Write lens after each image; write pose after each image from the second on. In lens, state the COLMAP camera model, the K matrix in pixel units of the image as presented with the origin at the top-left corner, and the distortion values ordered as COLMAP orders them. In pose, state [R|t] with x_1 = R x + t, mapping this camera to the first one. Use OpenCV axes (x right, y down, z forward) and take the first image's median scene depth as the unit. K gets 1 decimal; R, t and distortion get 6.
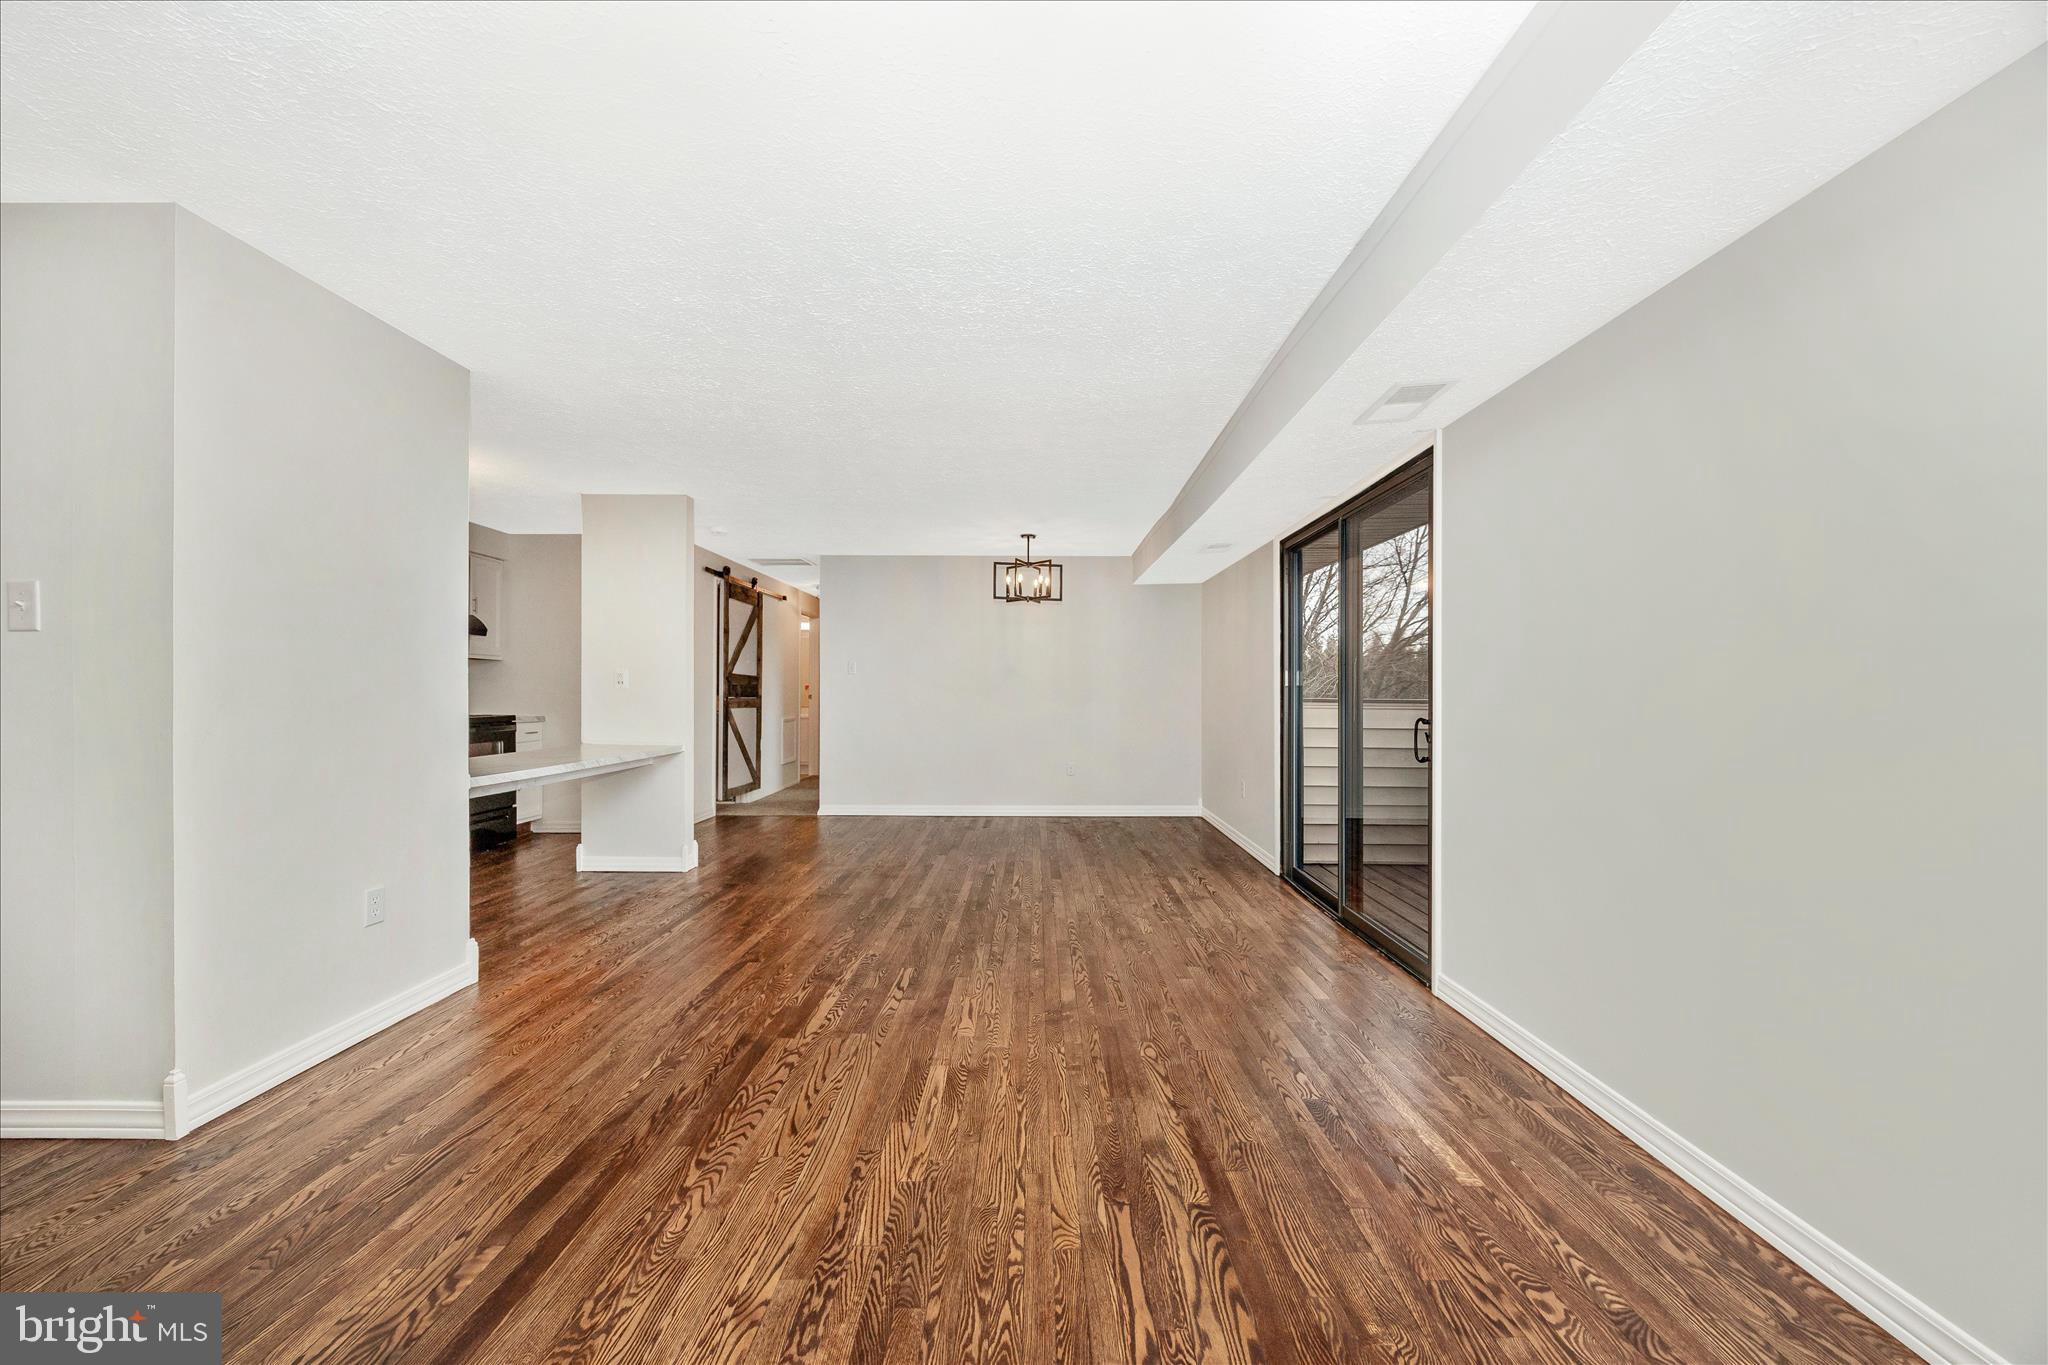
lens RADIAL K [[784.3, 0, 1029.9], [0, 784.3, 693.4], [0, 0, 1]] dist [-0.001592, 0.002264]
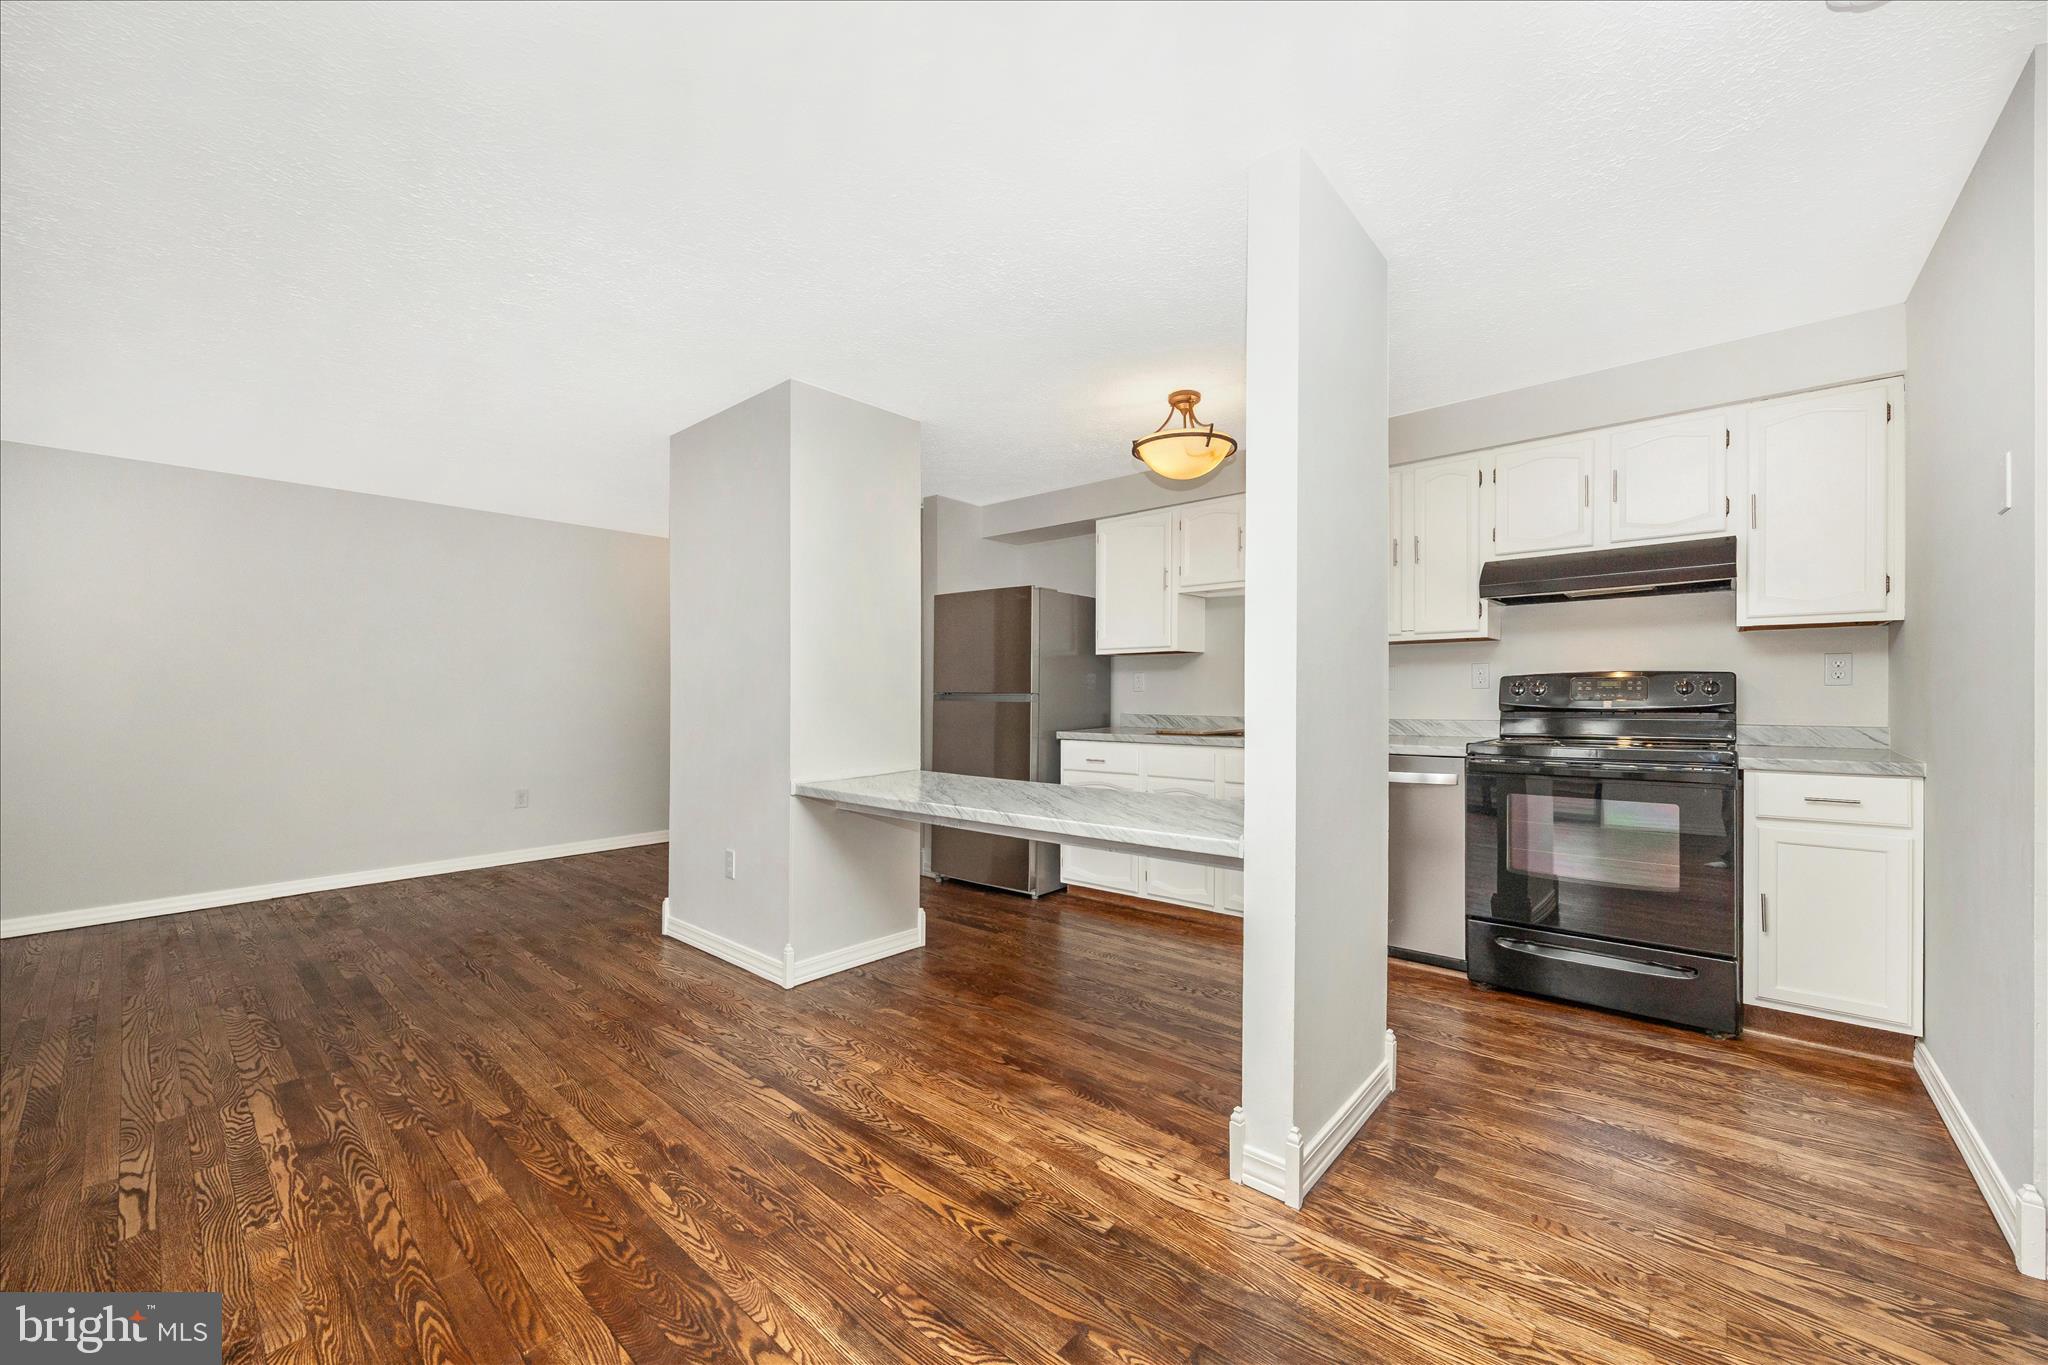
lens RADIAL K [[784.8, 0, 1033.9], [0, 784.8, 690.1], [0, 0, 1]] dist [-0.001377, -0.000600]
pose [[-0.650846, -0.007473, -0.759173, -0.169972], [0.000465, 0.999947, -0.010241, 0.000923], [0.759210, -0.007018, -0.650808, 2.059372]]
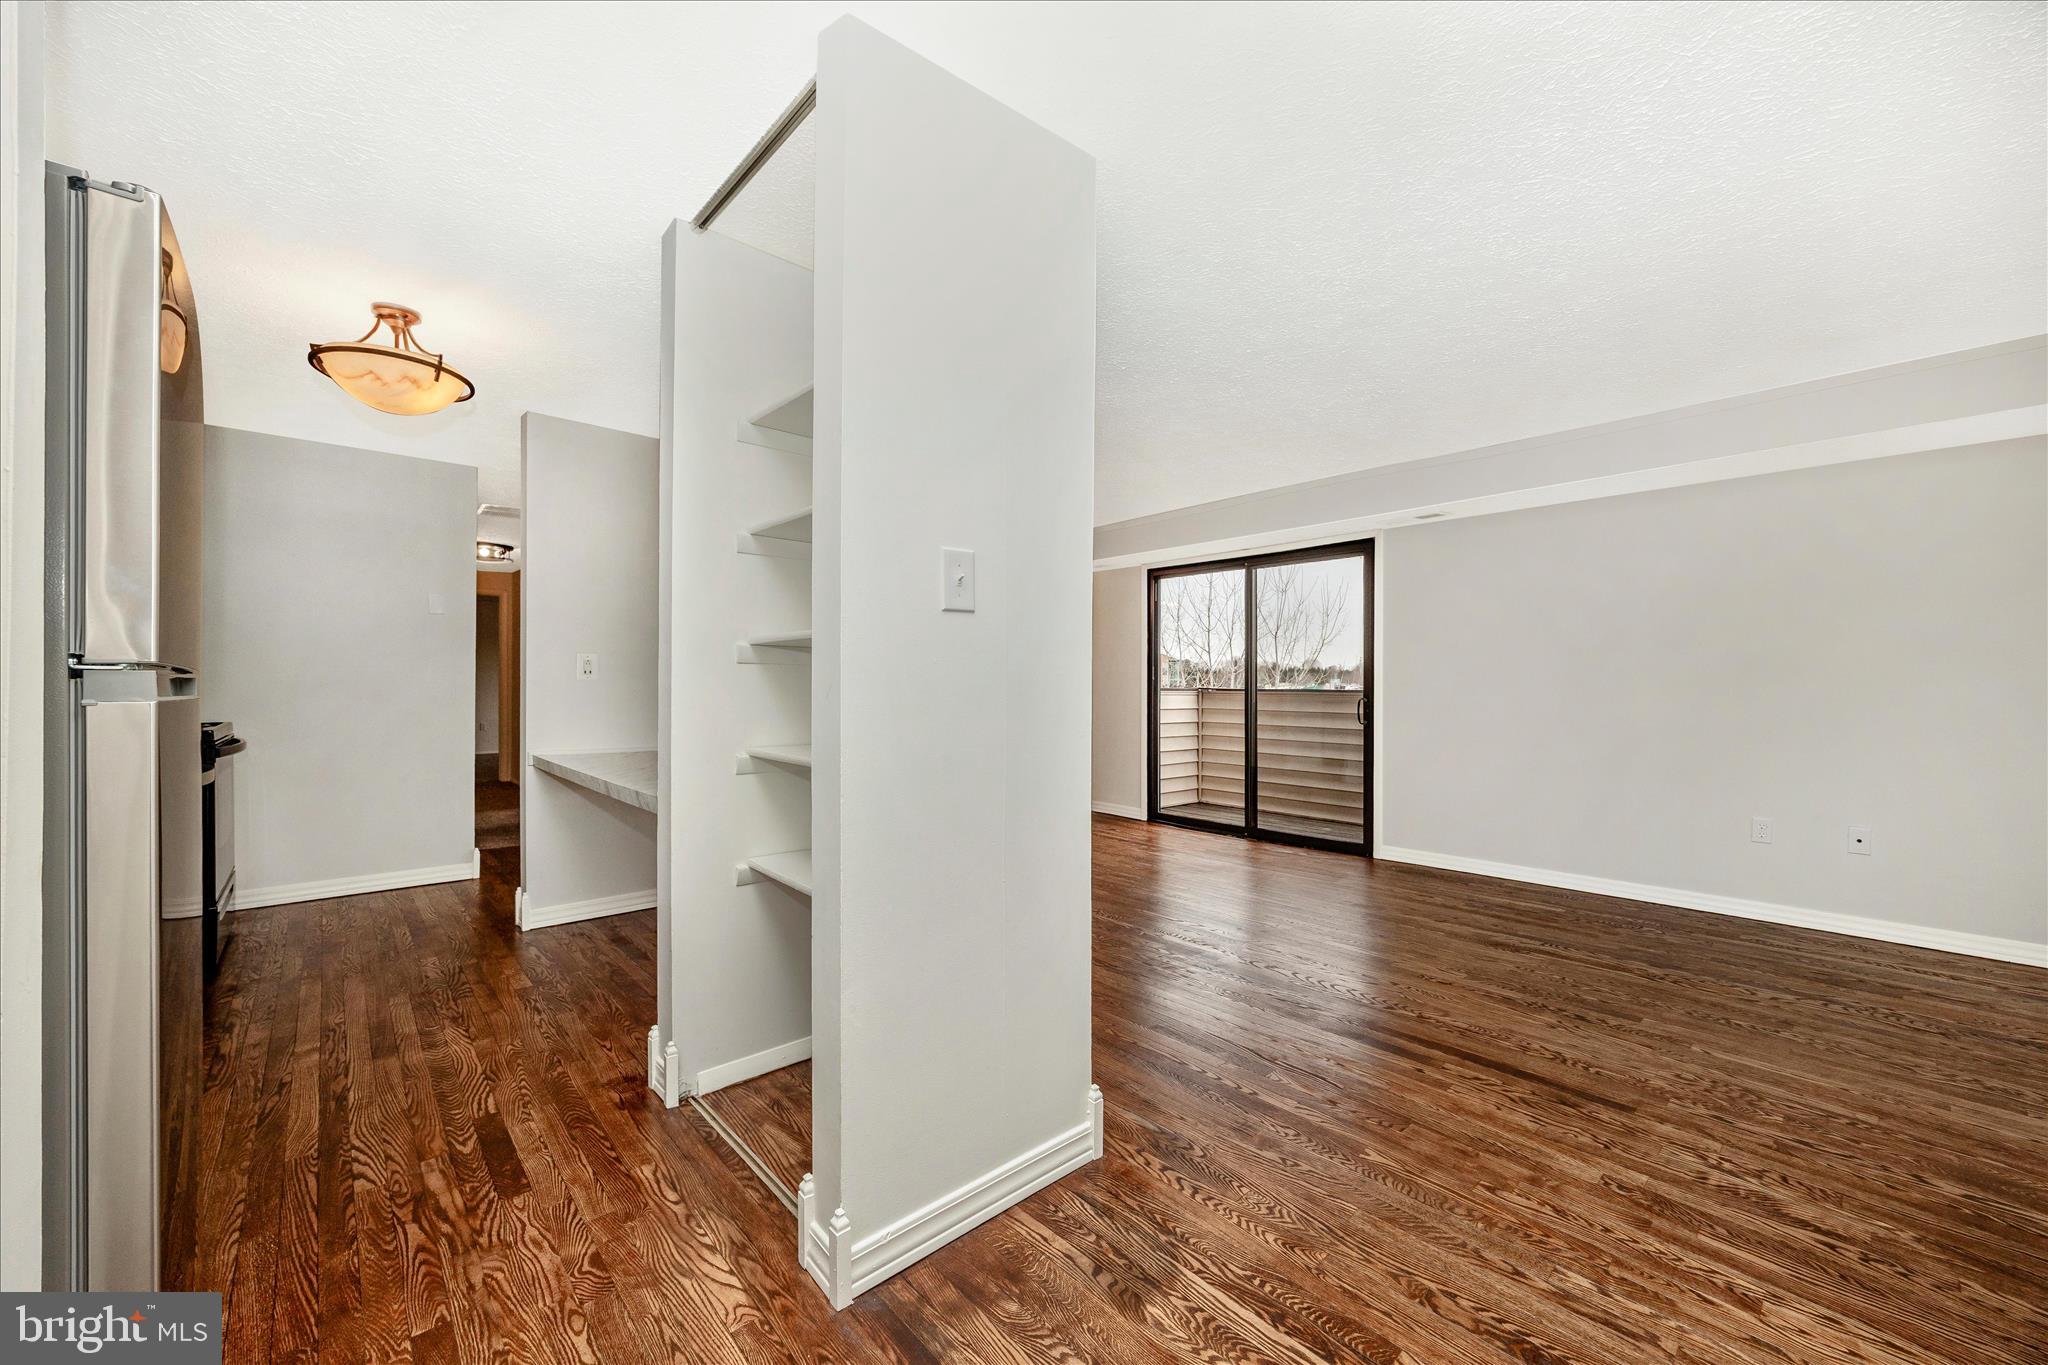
lens RADIAL K [[790.5, 0, 1033.2], [0, 790.5, 687.5], [0, 0, 1]] dist [0.000444, -0.000276]
pose [[0.736582, -0.005770, 0.676324, -1.272854], [0.004305, 0.999983, 0.003842, 0.000461], [-0.676335, 0.000081, 0.736594, 0.252397]]
